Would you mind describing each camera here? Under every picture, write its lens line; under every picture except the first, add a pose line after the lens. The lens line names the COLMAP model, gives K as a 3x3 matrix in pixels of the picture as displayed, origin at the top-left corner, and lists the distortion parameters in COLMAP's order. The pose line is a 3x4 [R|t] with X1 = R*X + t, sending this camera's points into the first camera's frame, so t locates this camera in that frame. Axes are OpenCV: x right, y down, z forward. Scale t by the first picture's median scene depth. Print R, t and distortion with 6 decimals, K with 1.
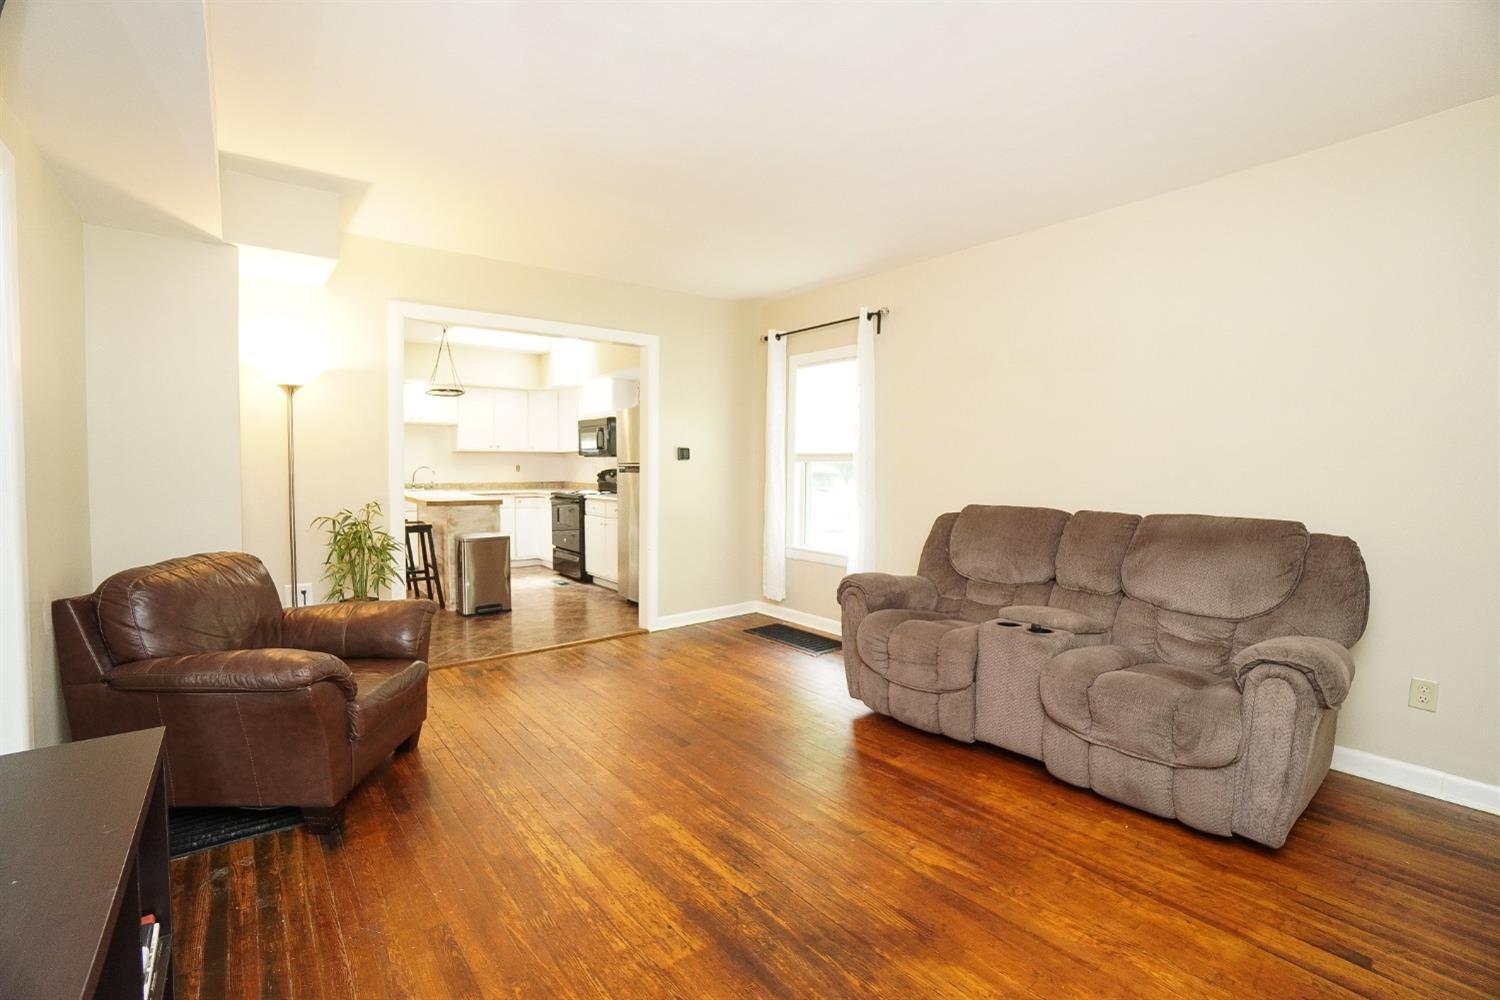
lens RADIAL K [[672.0, 0, 750.0], [0, 672.0, 500.0], [0, 0, 1]] dist [-0.000288, -0.000076]
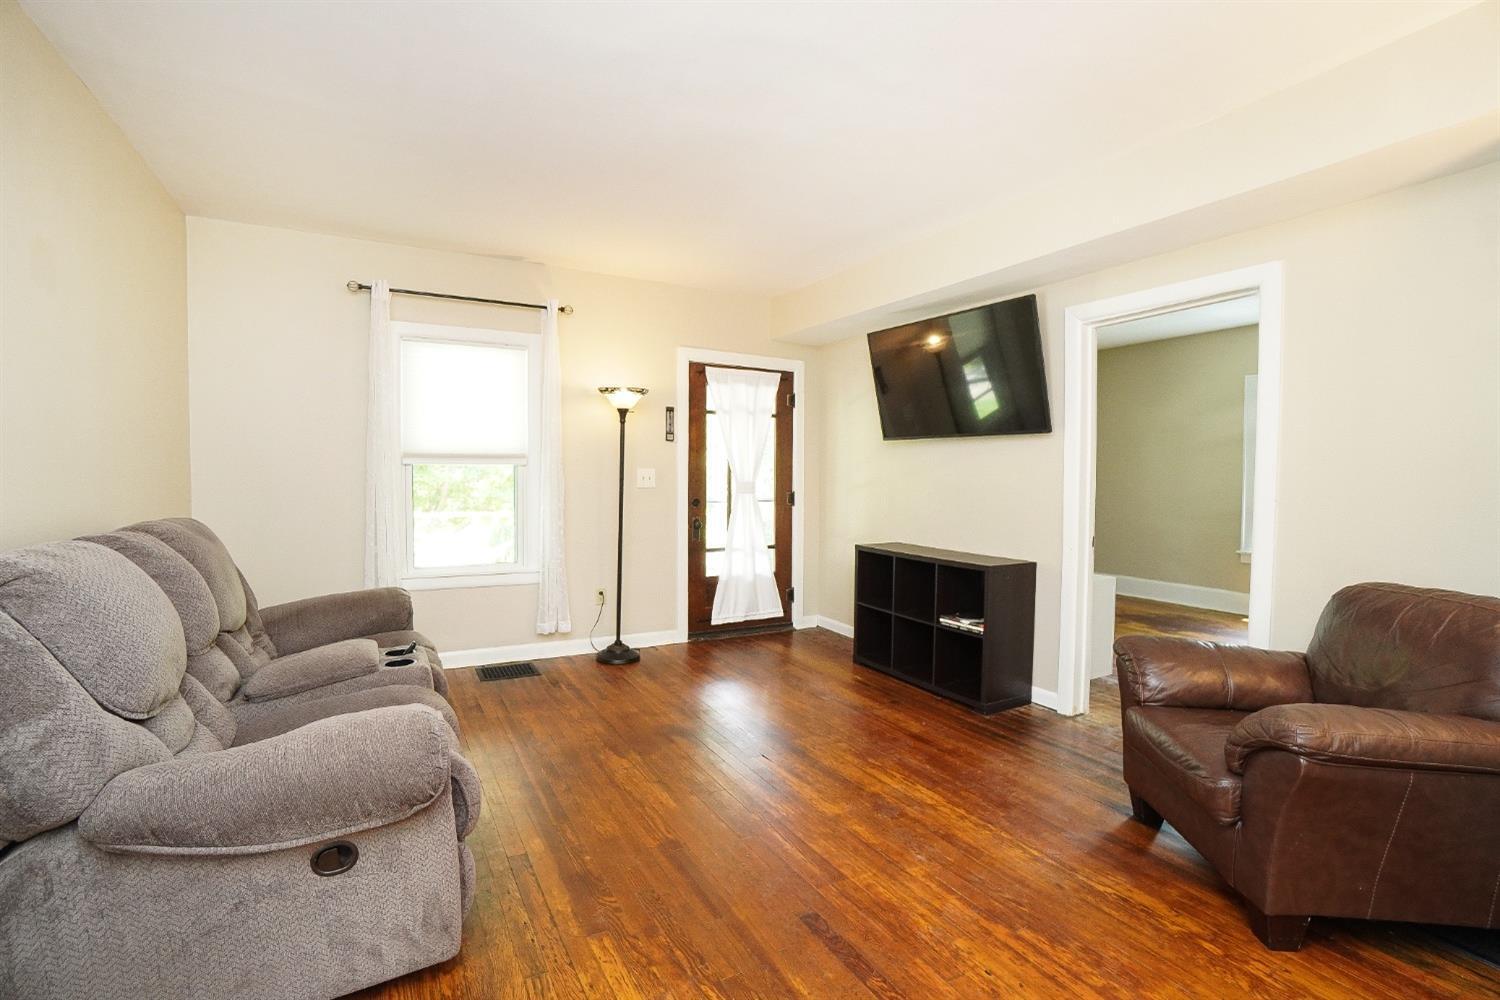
lens RADIAL K [[672.0, 0, 750.0], [0, 672.0, 500.0], [0, 0, 1]] dist [-0.000288, -0.000076]
pose [[-0.986581, -0.012184, 0.162817, -0.118996], [0.002485, 0.995976, 0.089589, -0.062723], [-0.163253, 0.088791, -0.982581, 1.355388]]
